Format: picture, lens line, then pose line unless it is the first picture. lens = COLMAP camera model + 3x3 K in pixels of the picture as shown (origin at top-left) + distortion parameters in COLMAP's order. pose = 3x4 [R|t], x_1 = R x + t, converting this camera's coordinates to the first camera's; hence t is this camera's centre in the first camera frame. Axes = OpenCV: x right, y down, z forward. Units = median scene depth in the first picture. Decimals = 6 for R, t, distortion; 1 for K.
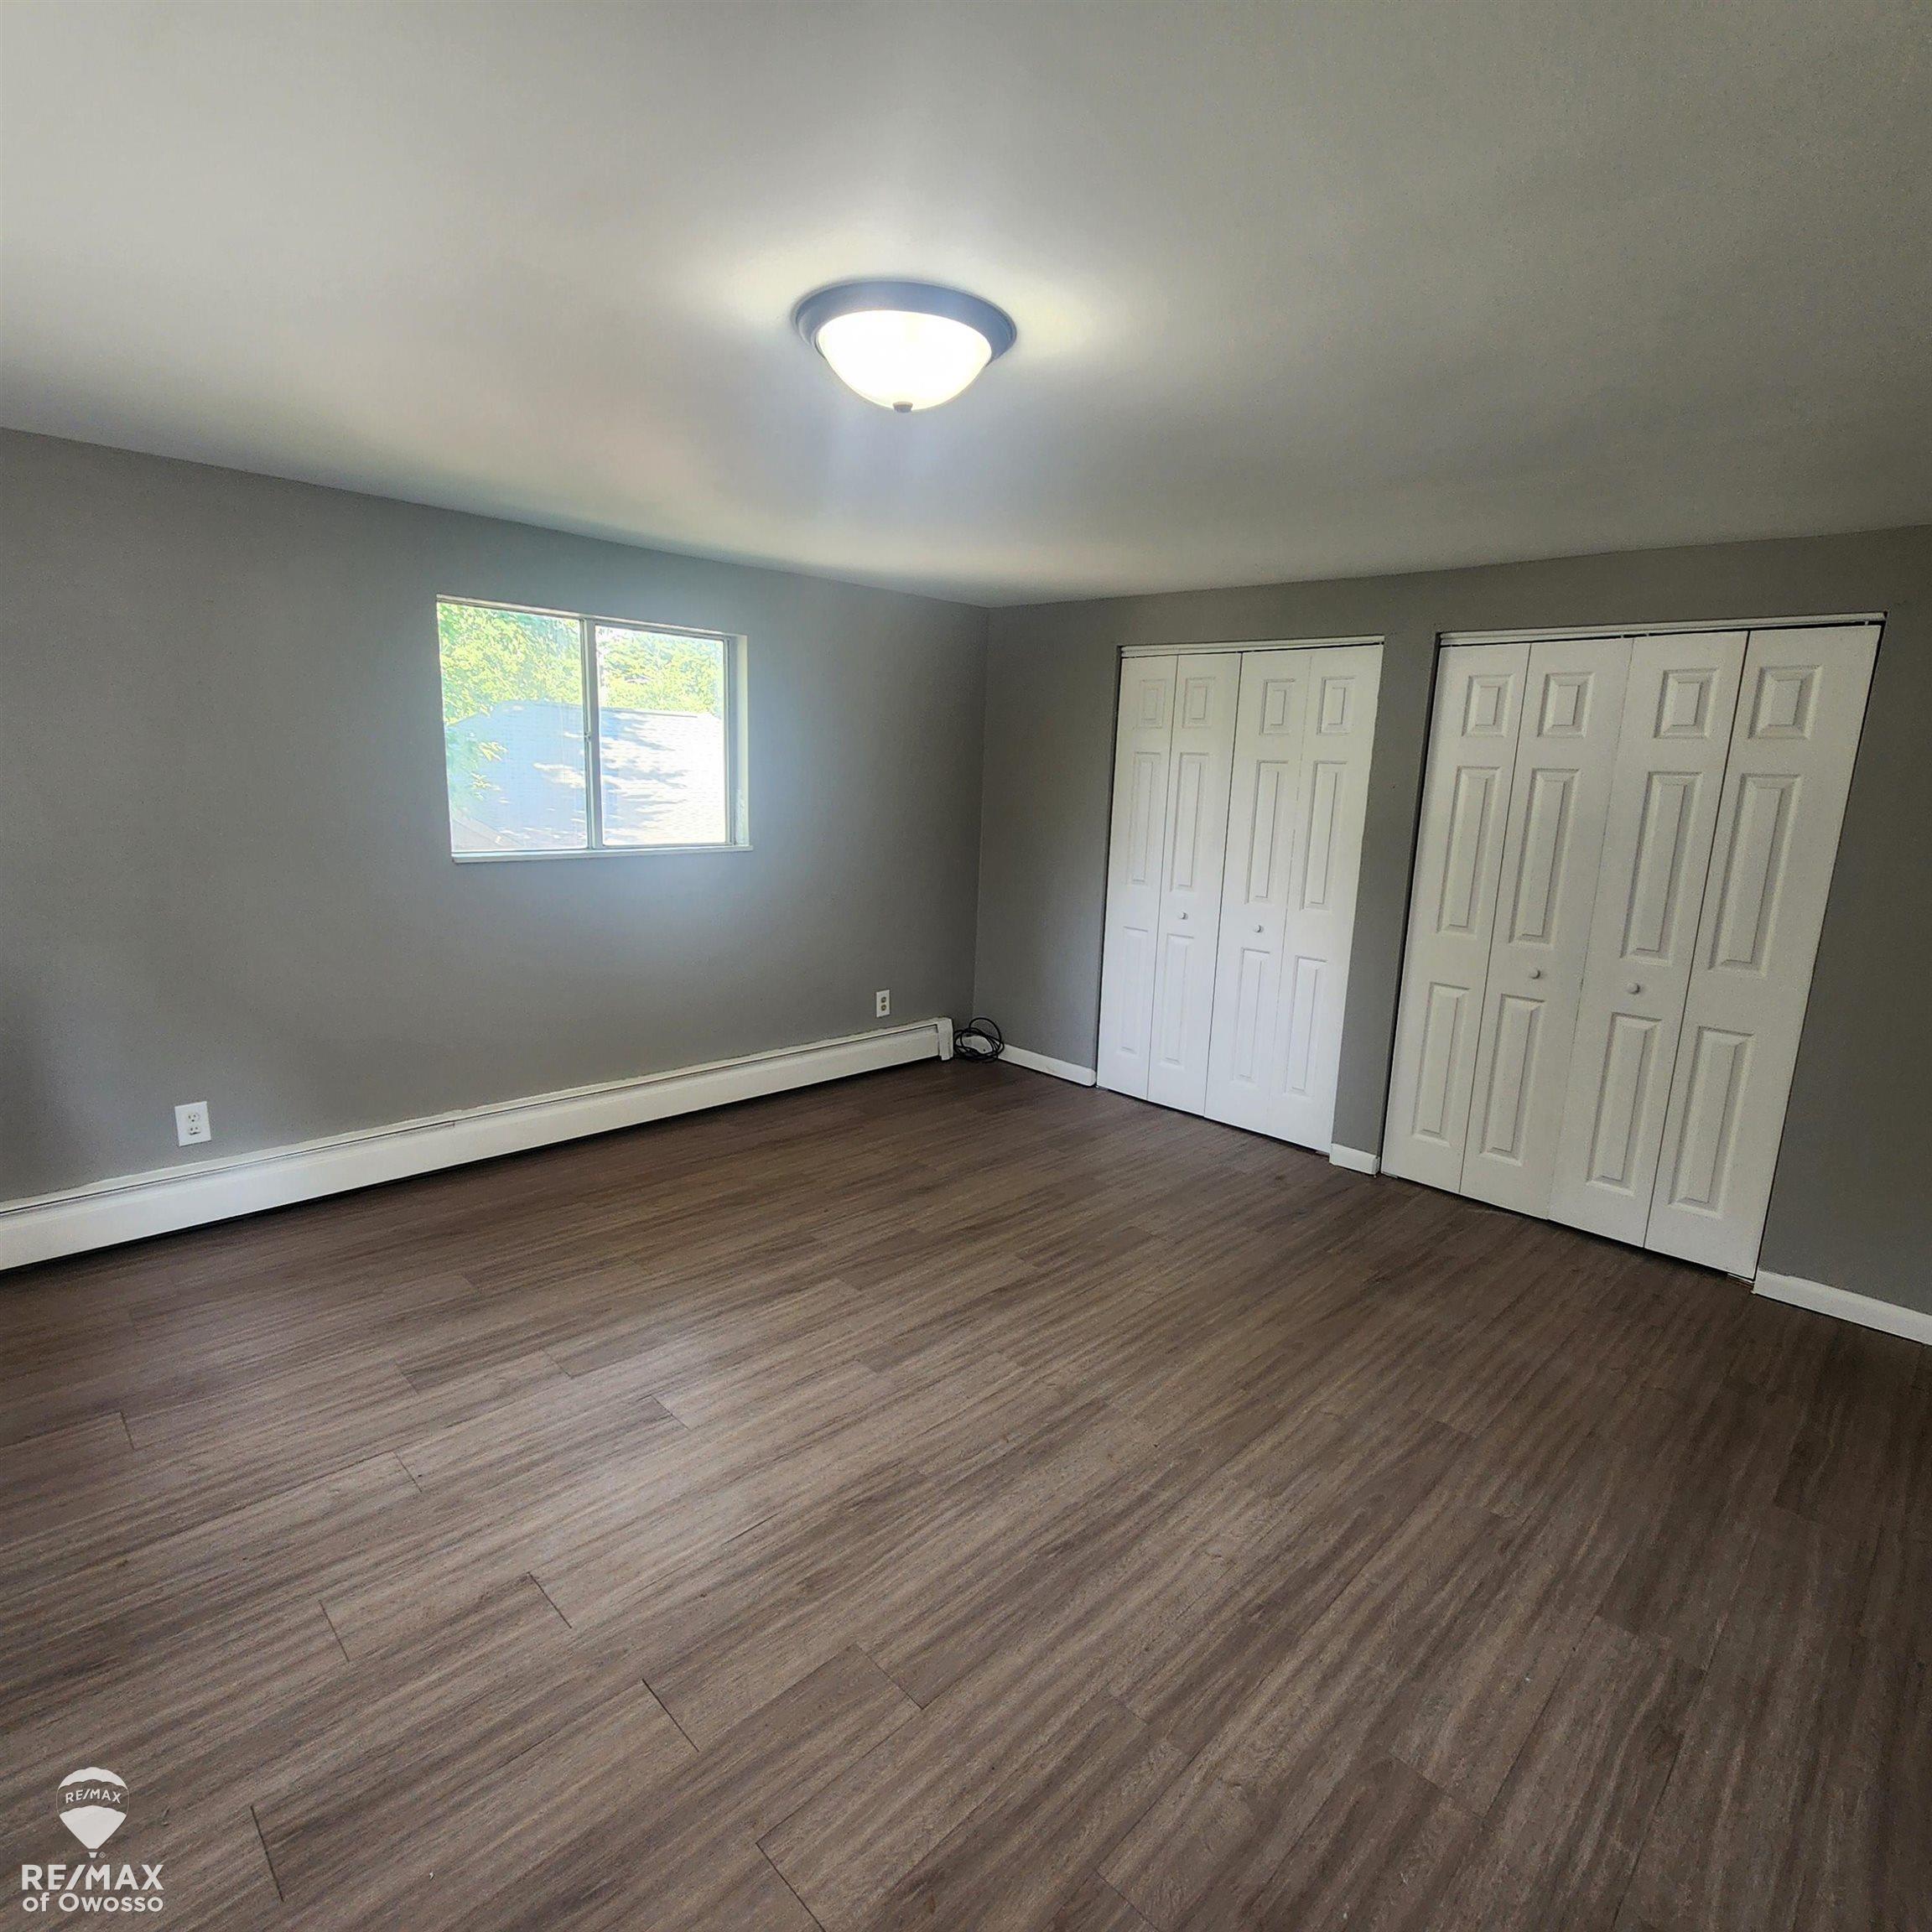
lens RADIAL K [[1046.3, 0, 964.8], [0, 1046.3, 968.0], [0, 0, 1]] dist [-0.002014, -0.000330]
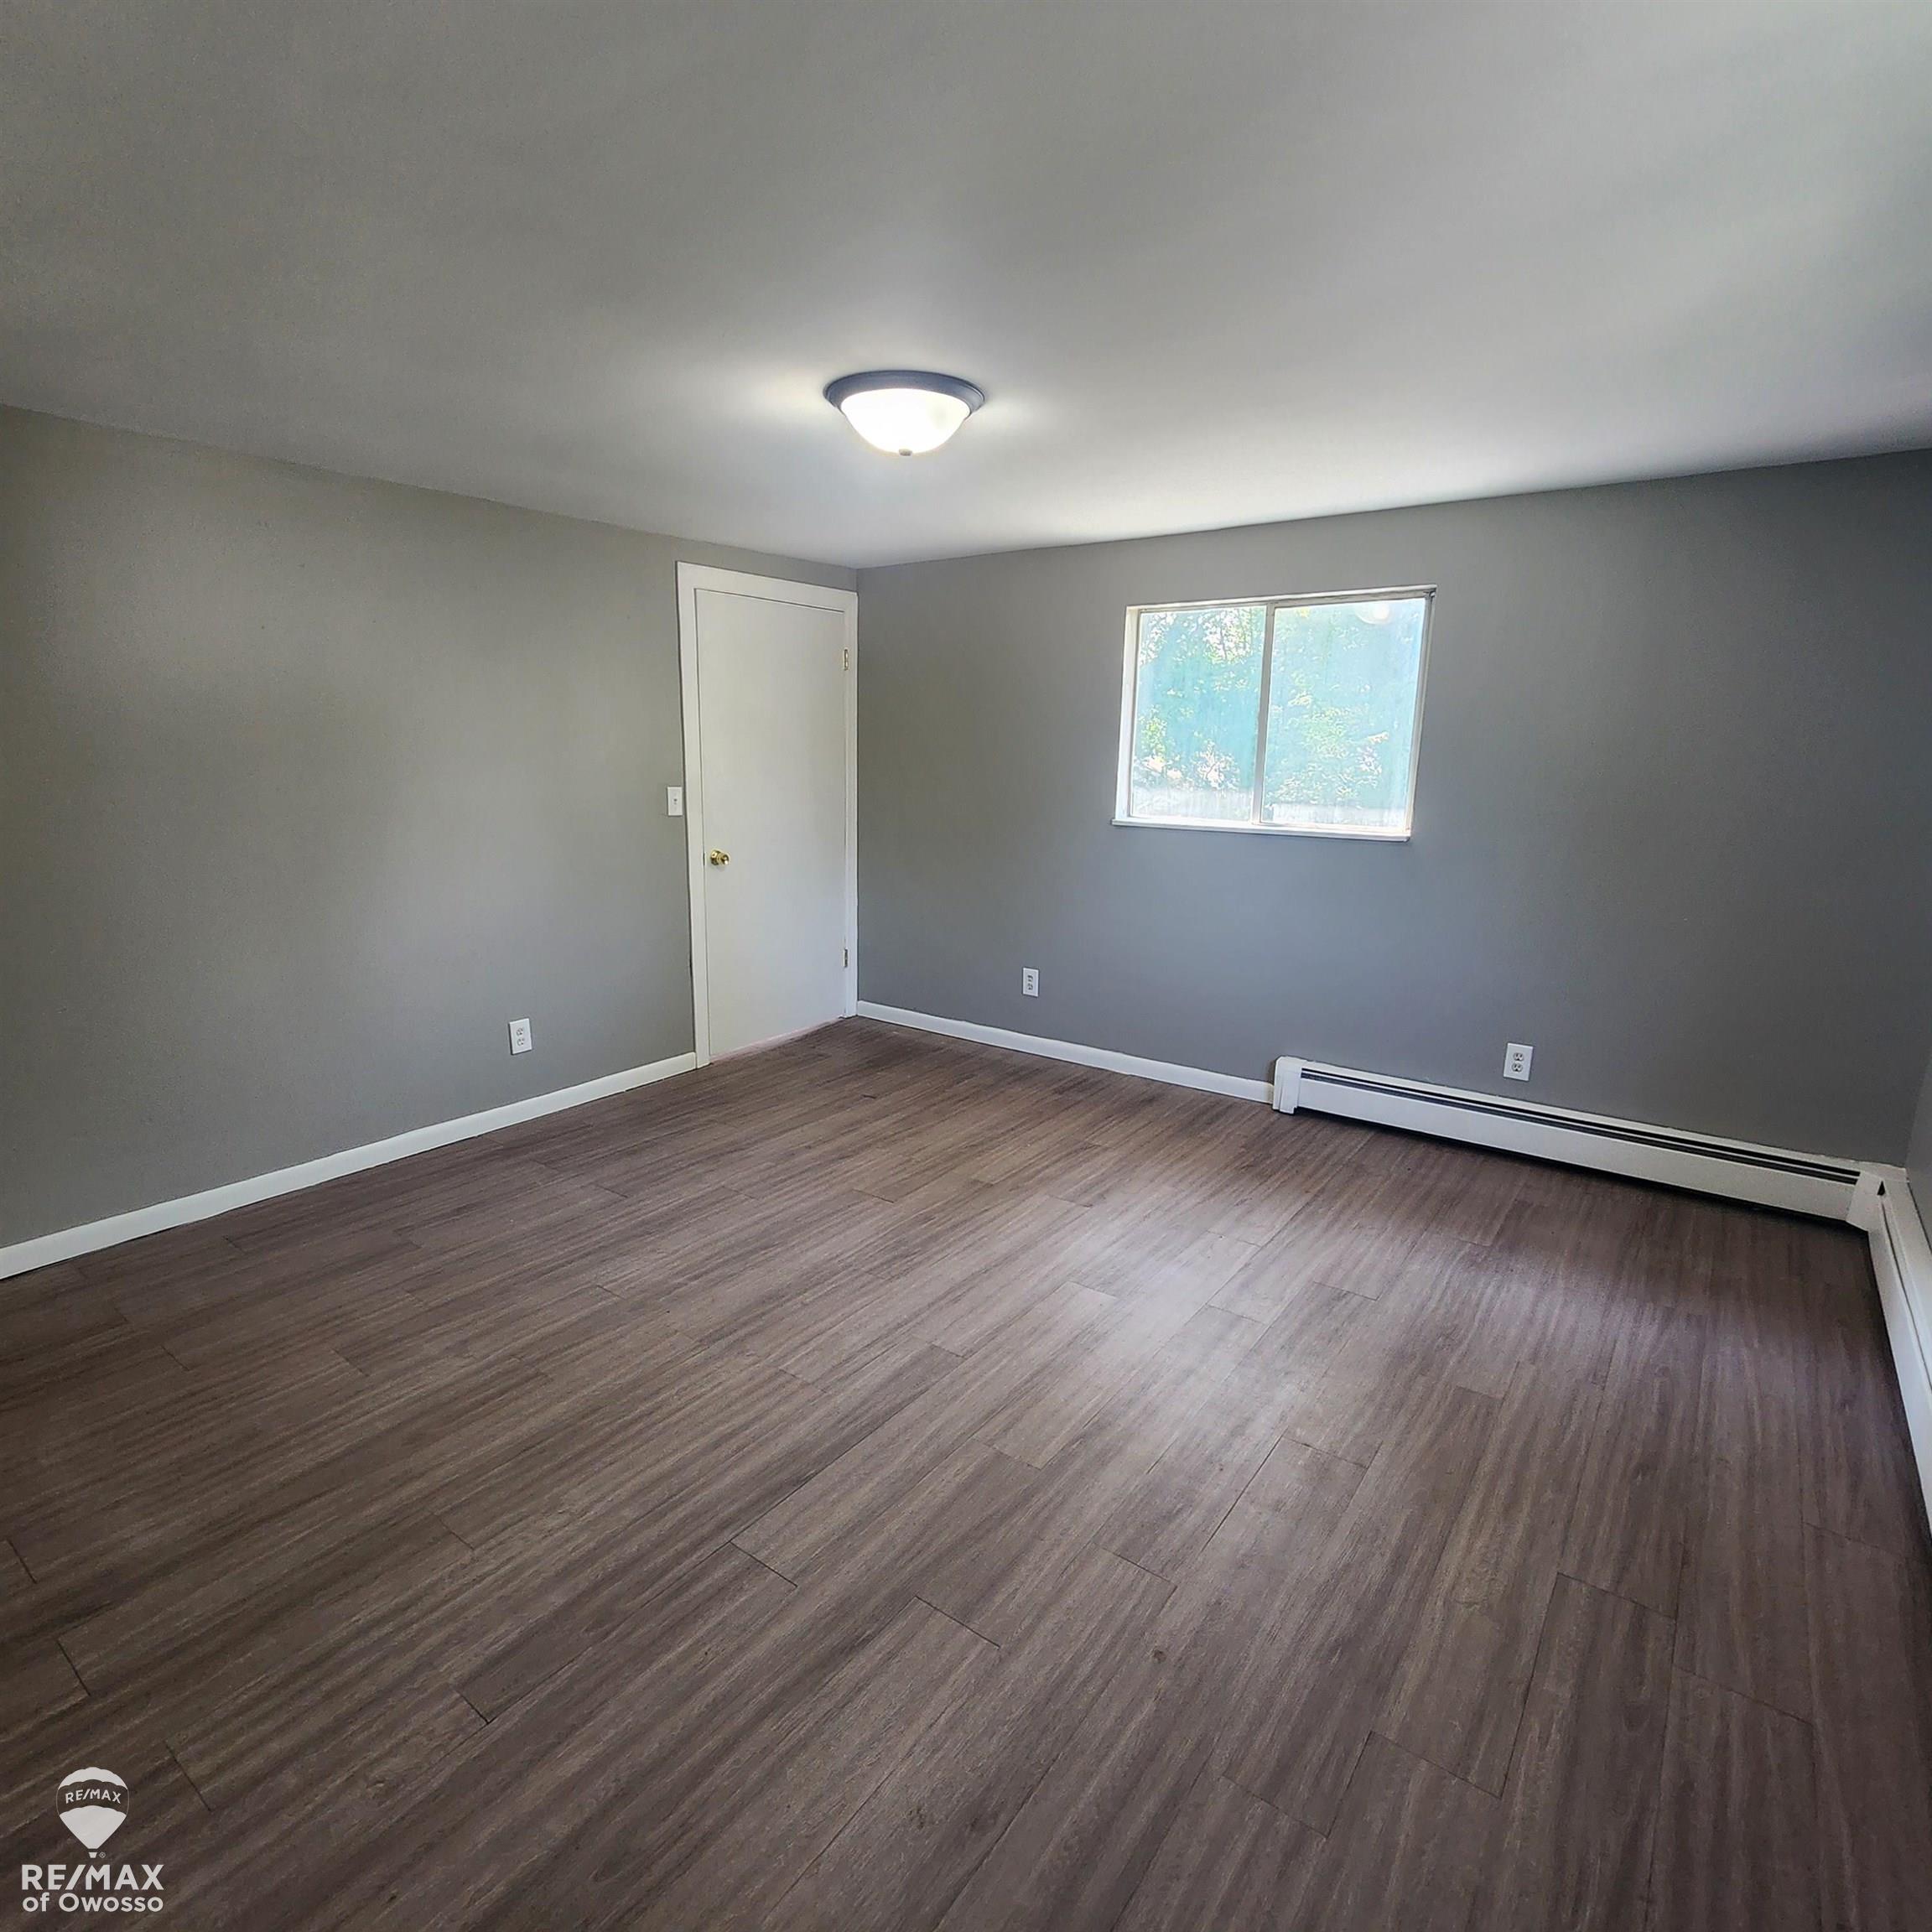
lens RADIAL K [[1046.3, 0, 964.9], [0, 1046.3, 965.2], [0, 0, 1]] dist [-0.002014, -0.000330]
pose [[-0.987395, -0.016539, -0.157408, 0.048429], [-0.076251, 0.921210, 0.381520, -0.327658], [0.138696, 0.388713, -0.910860, 1.842946]]
